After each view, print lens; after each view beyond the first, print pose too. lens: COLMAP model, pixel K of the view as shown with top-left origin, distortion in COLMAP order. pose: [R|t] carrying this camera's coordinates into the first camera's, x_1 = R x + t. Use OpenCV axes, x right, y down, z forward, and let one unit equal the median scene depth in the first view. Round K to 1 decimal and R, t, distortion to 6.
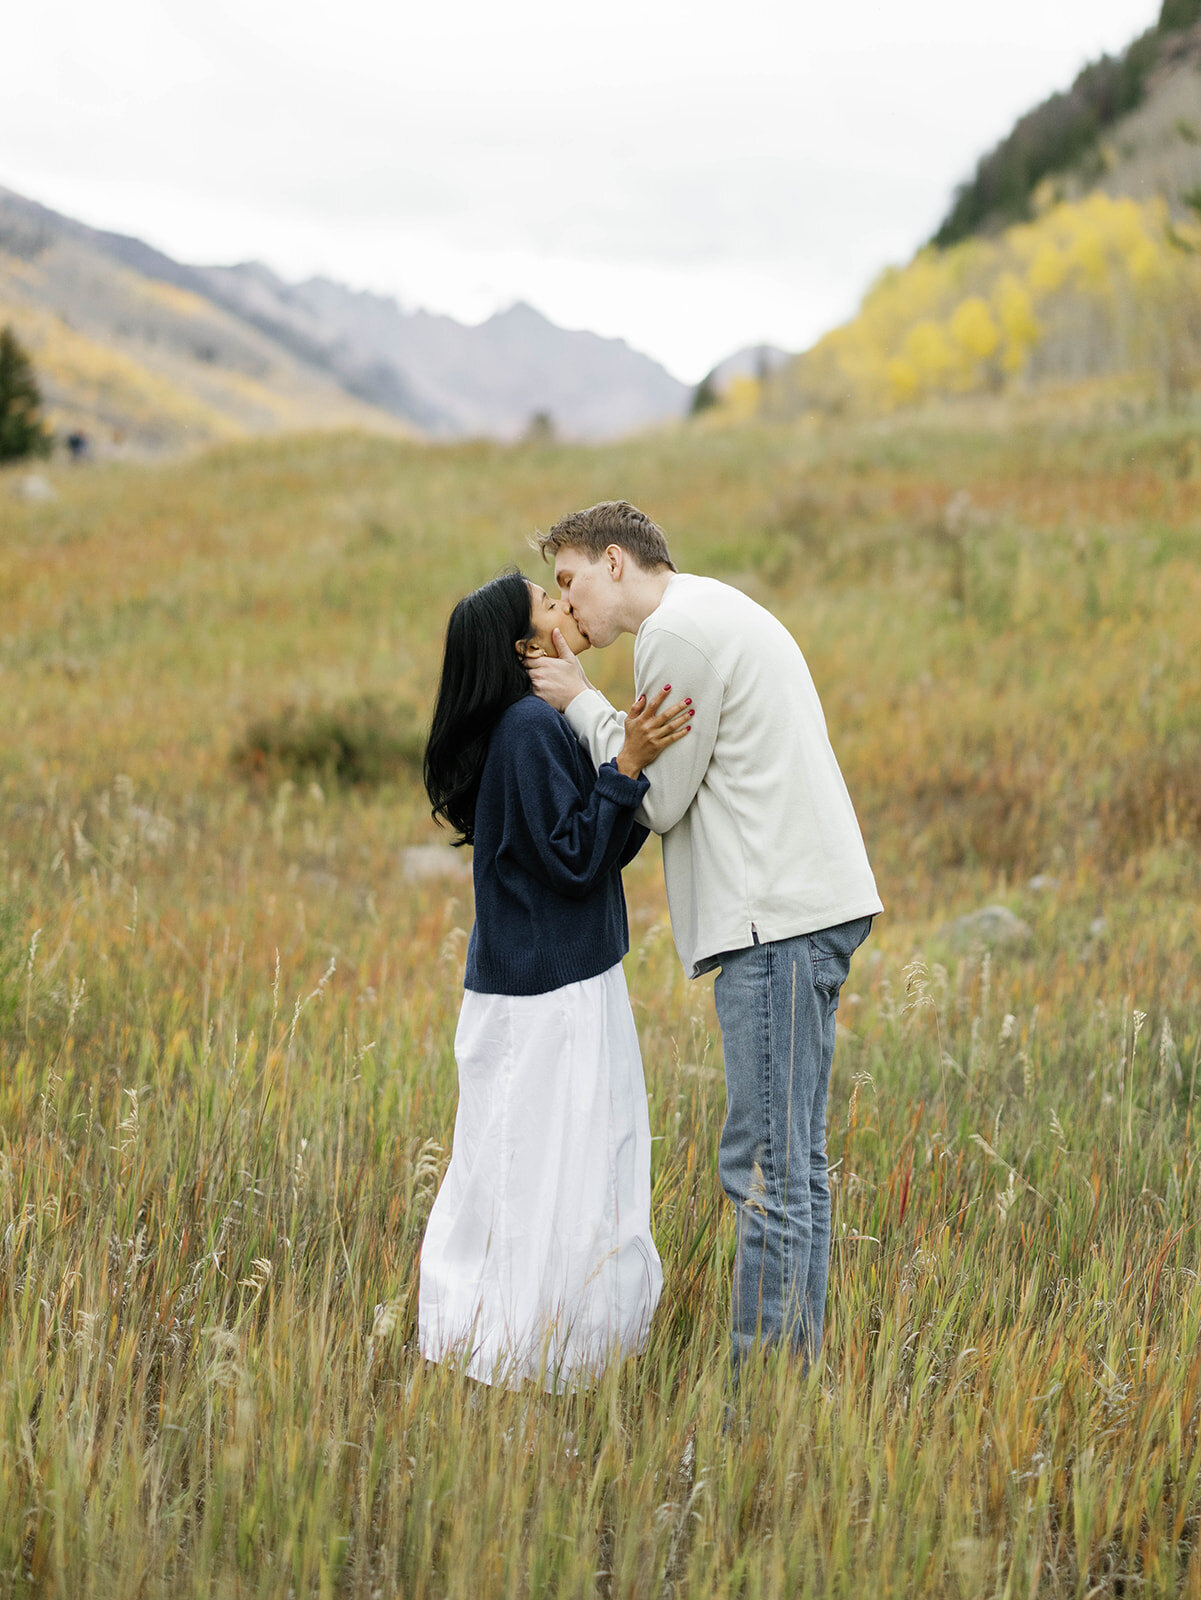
lens RADIAL K [[3867.2, 0, 600.8], [0, 3867.2, 790.0], [0, 0, 1]] dist [0.069621, 0.000000]
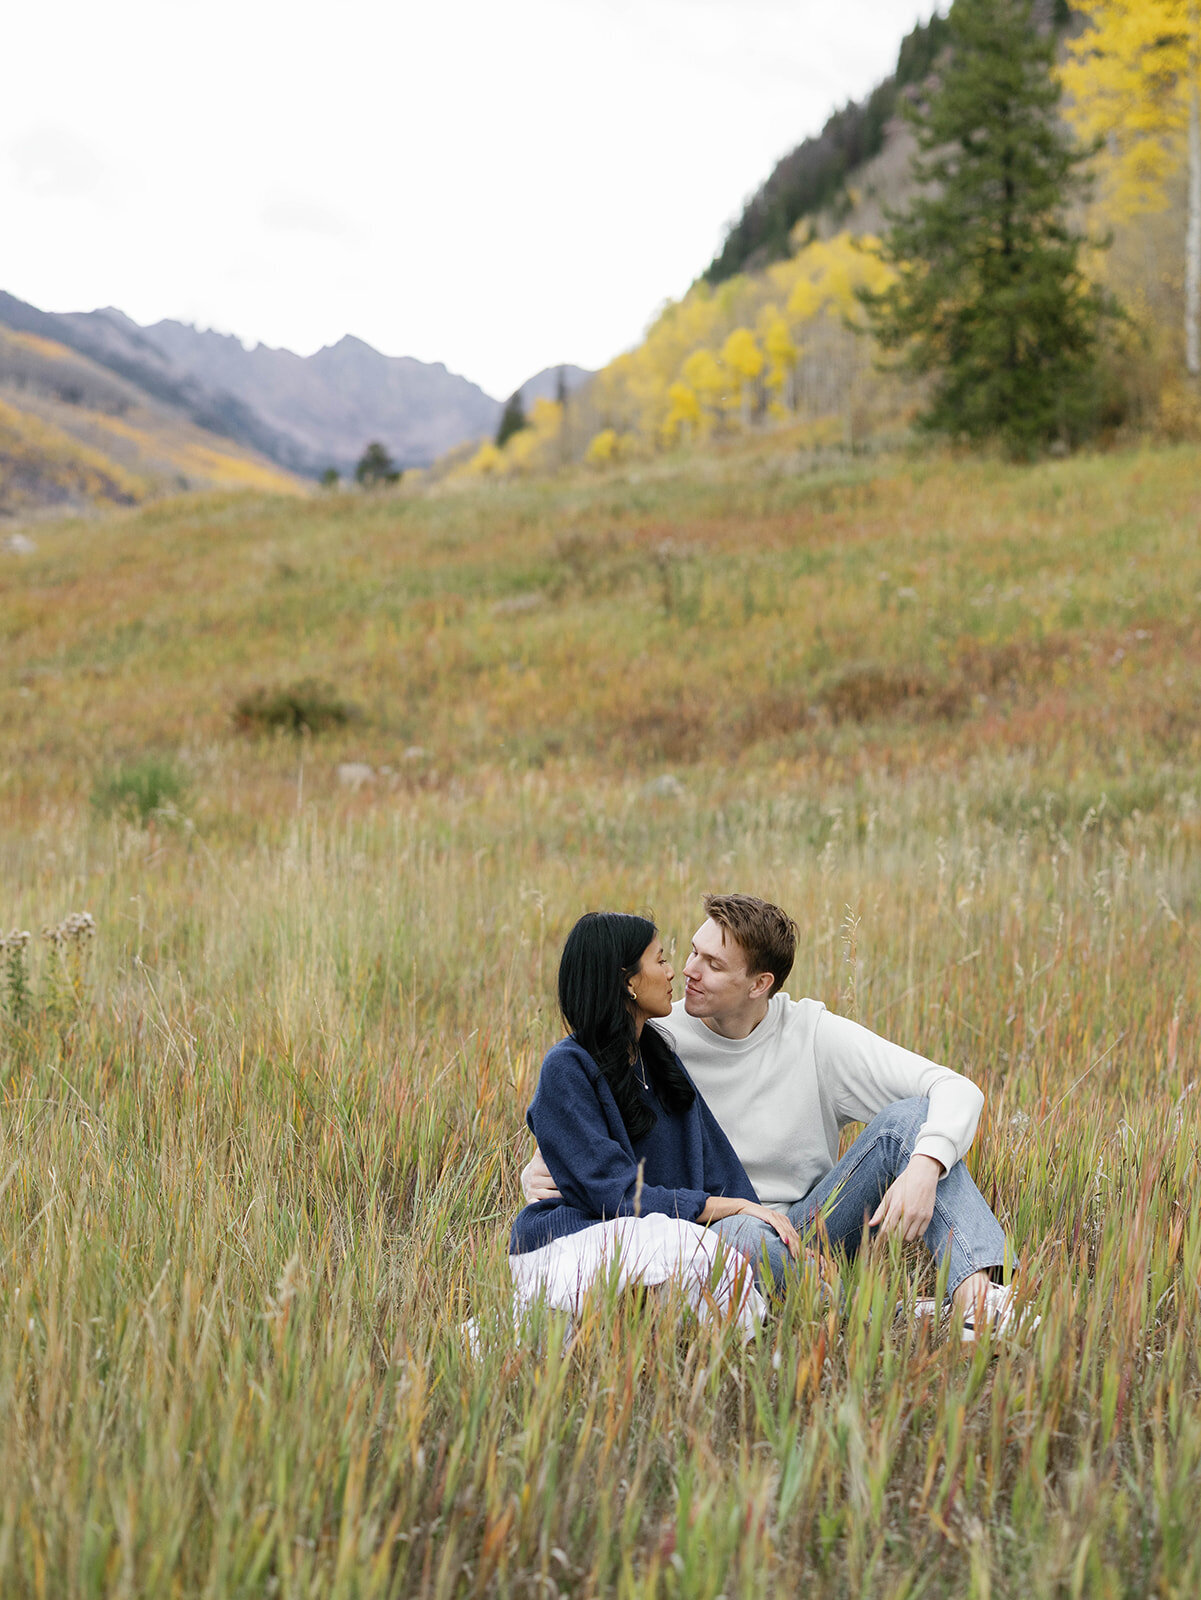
lens RADIAL K [[3529.9, 0, 609.4], [0, 3529.9, 807.5], [0, 0, 1]] dist [0.114225, 0.000000]
pose [[0.997889, -0.043568, 0.048167, -0.004330], [0.043000, 0.998994, 0.012753, 0.011544], [-0.048674, -0.010655, 0.998758, -0.362538]]
